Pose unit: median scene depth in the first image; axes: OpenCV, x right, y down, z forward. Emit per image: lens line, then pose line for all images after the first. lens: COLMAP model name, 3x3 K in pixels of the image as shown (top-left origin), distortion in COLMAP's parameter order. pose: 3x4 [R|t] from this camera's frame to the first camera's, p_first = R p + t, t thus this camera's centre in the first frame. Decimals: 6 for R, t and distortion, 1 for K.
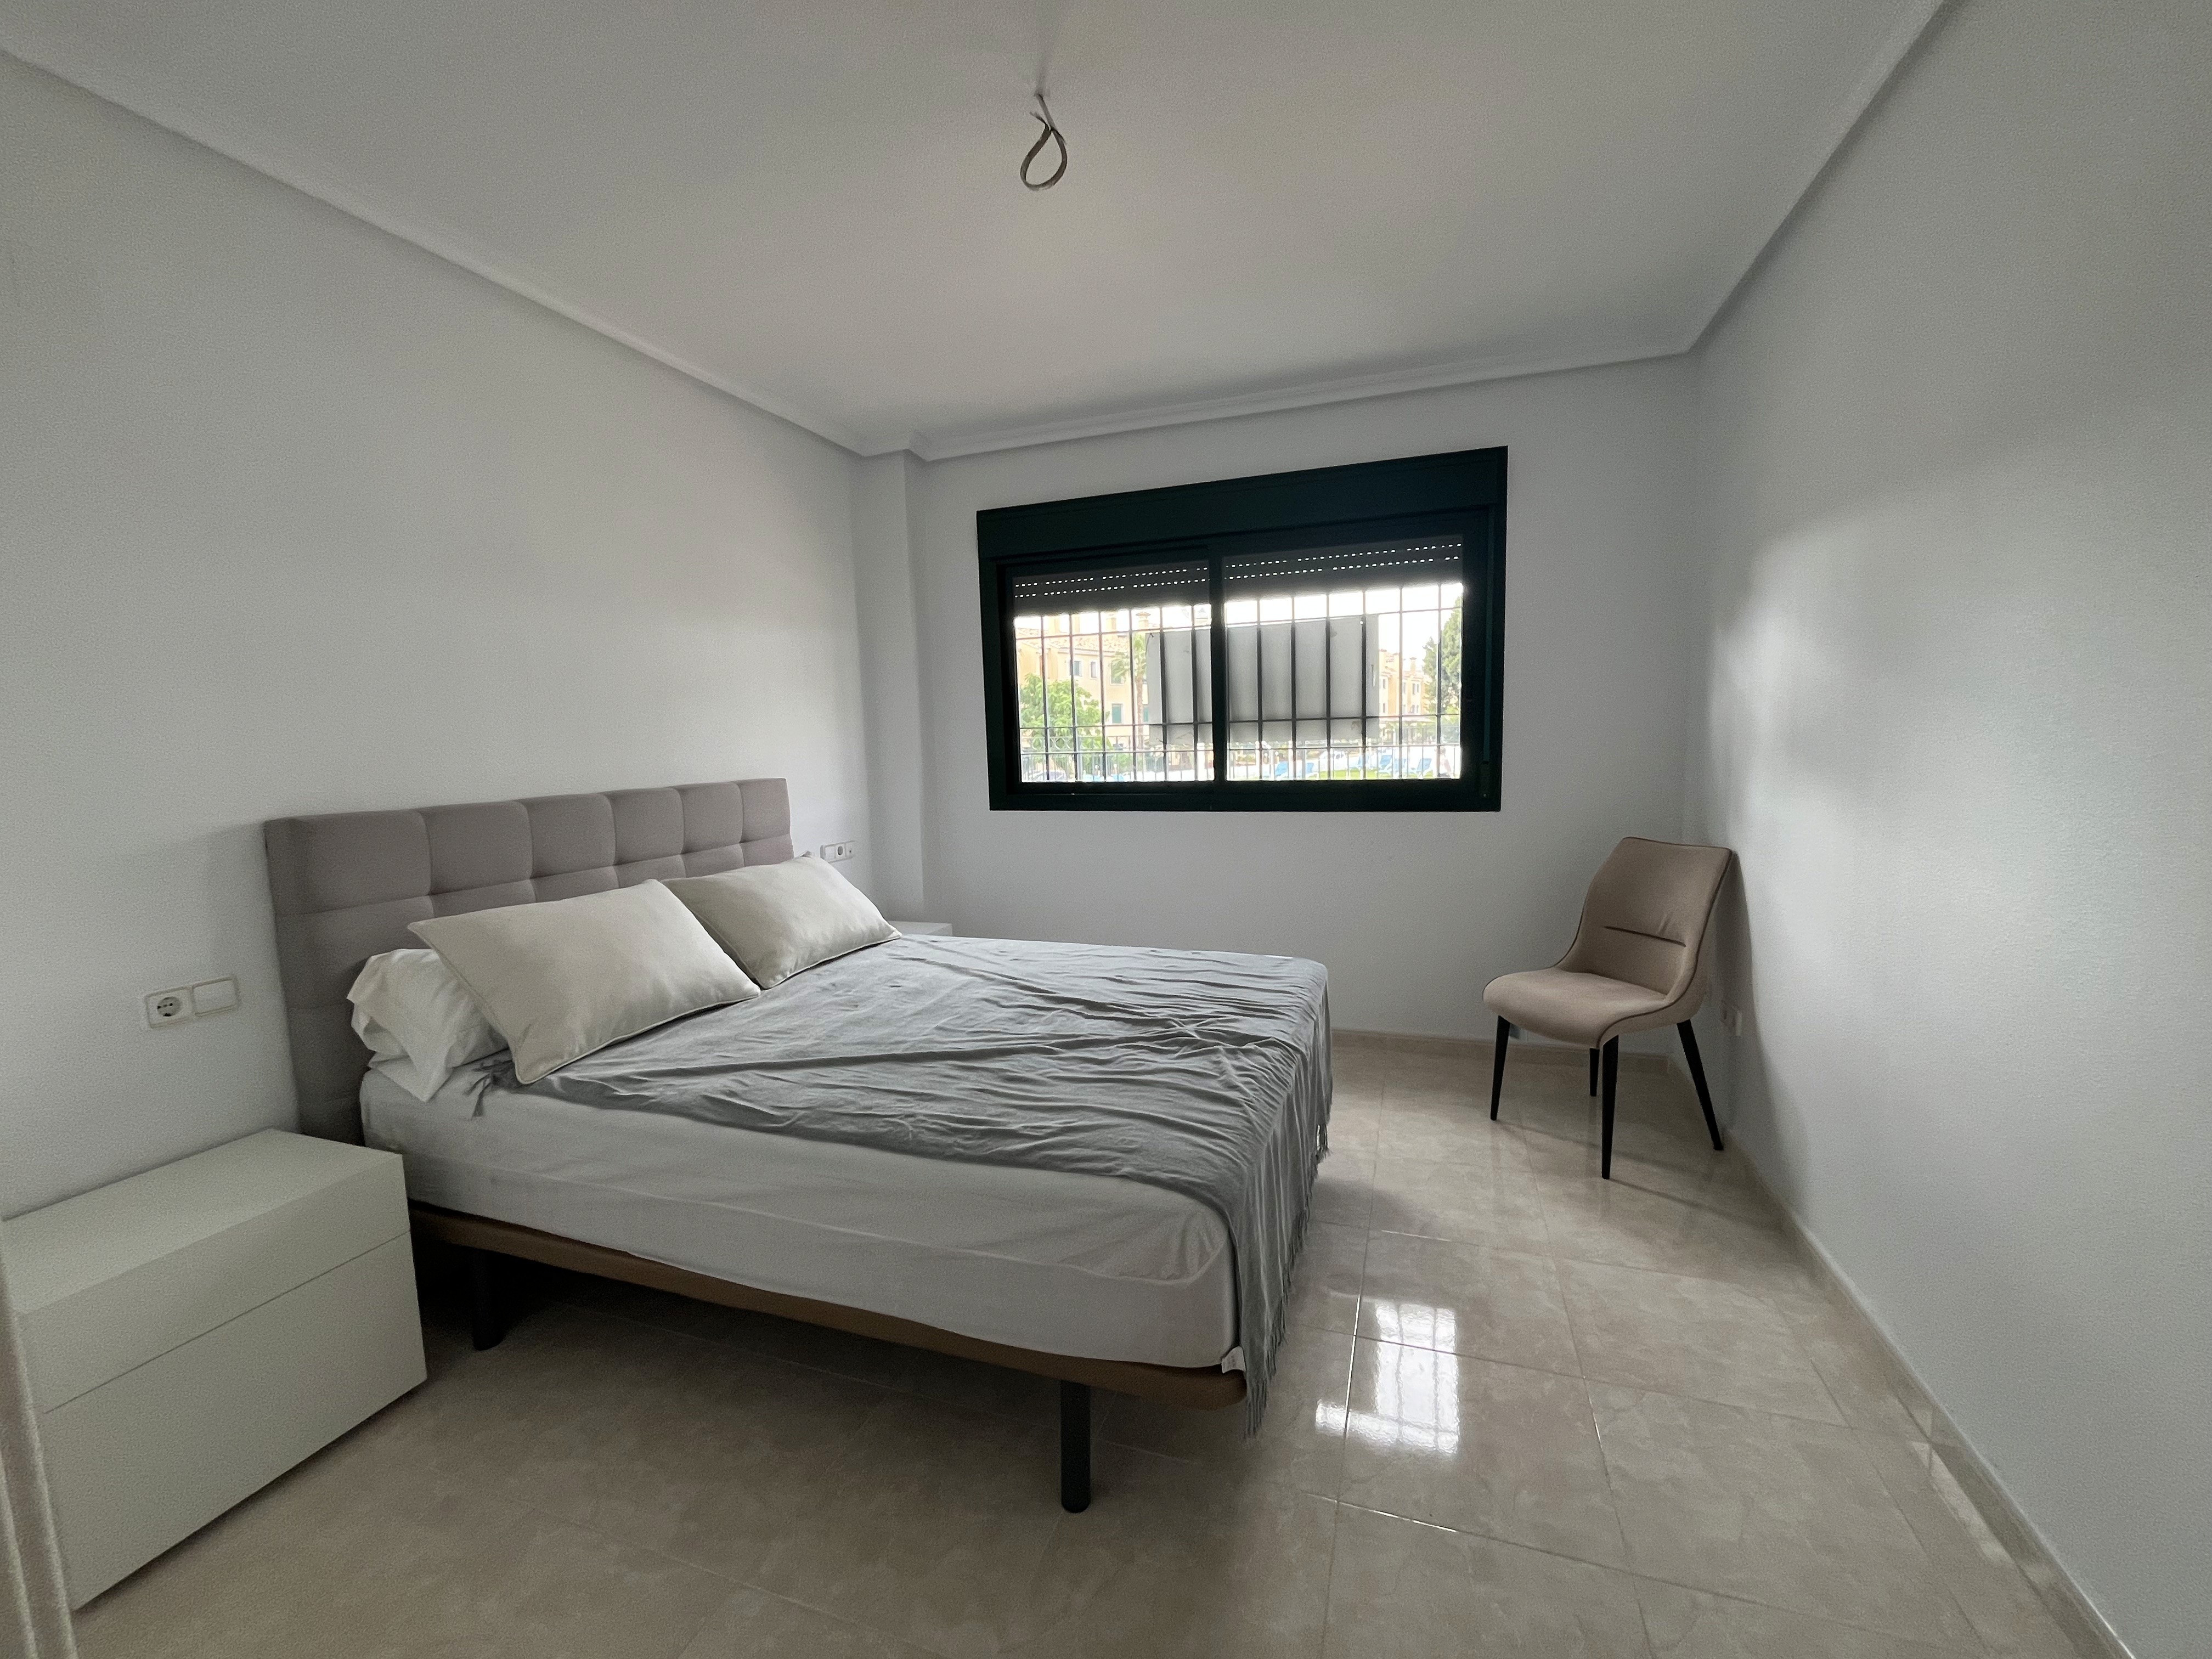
lens RADIAL K [[890.3, 0, 1094.0], [0, 890.3, 818.5], [0, 0, 1]] dist [0.002162, 0.000107]
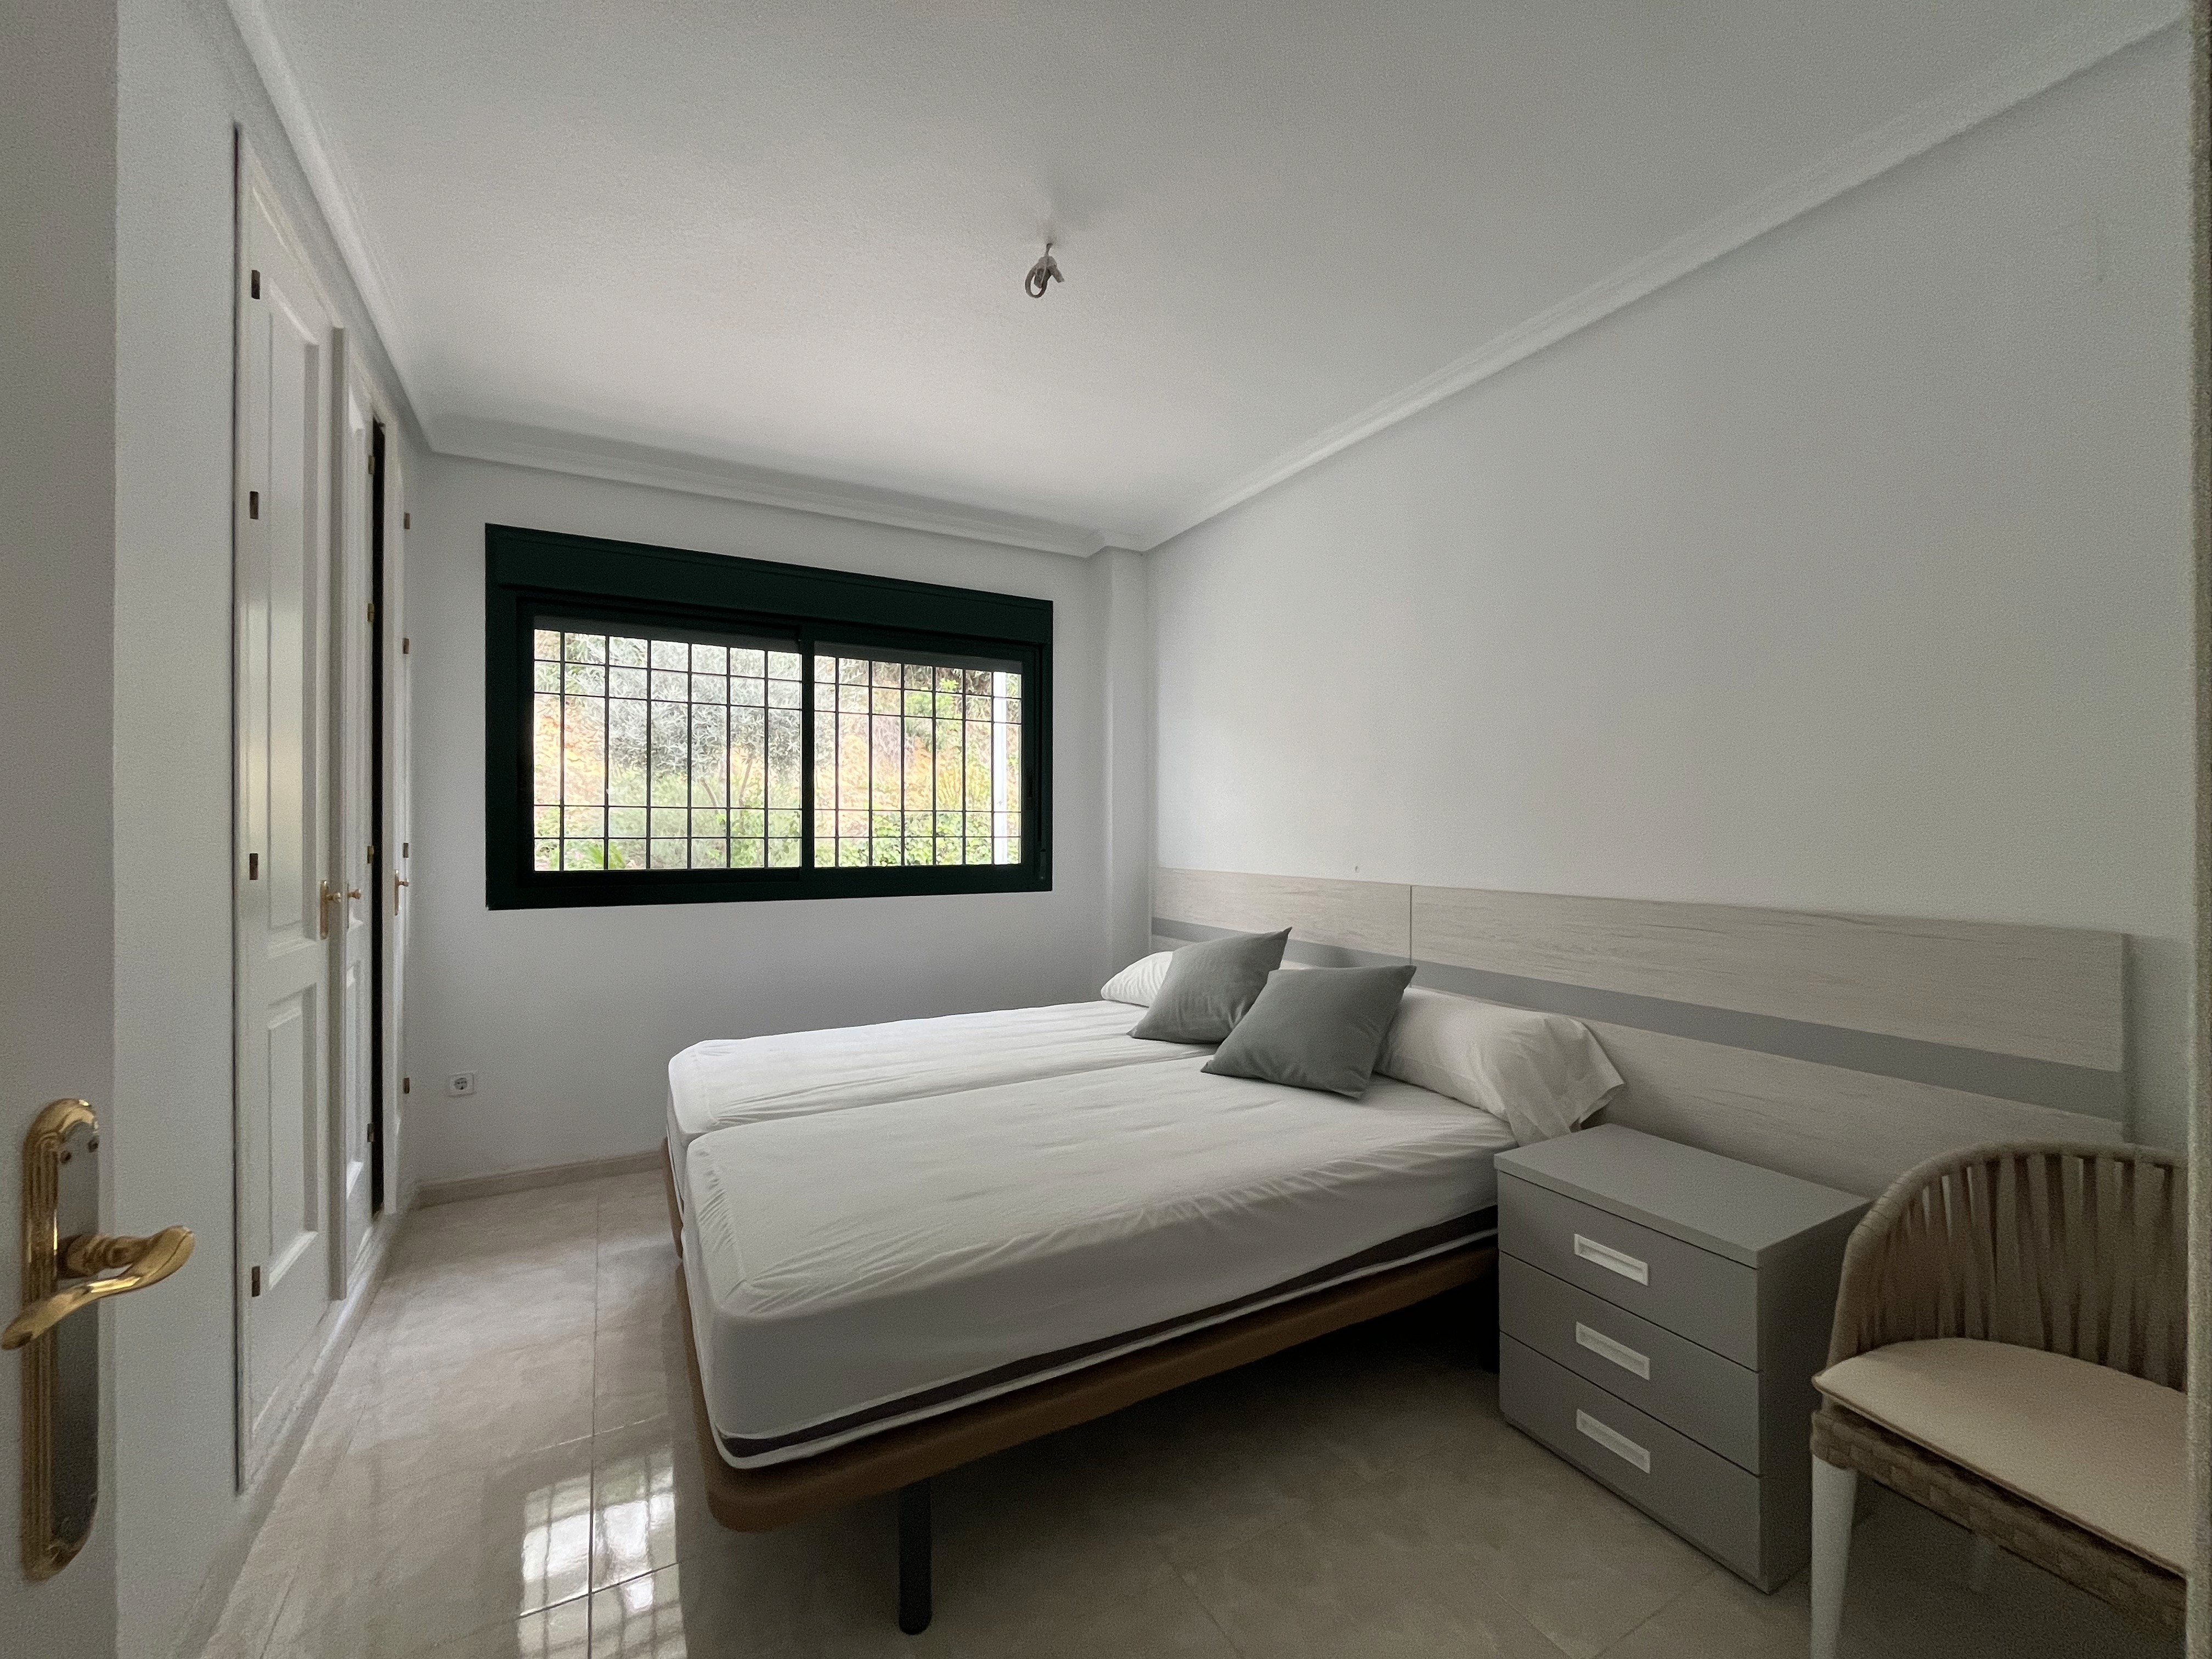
lens RADIAL K [[890.3, 0, 1096.8], [0, 890.3, 834.7], [0, 0, 1]] dist [0.002162, 0.000107]
pose [[0.651899, 0.019638, 0.758051, -0.368136], [0.043556, 0.997045, -0.063286, -0.002646], [-0.757054, 0.074274, 0.649117, 0.121459]]
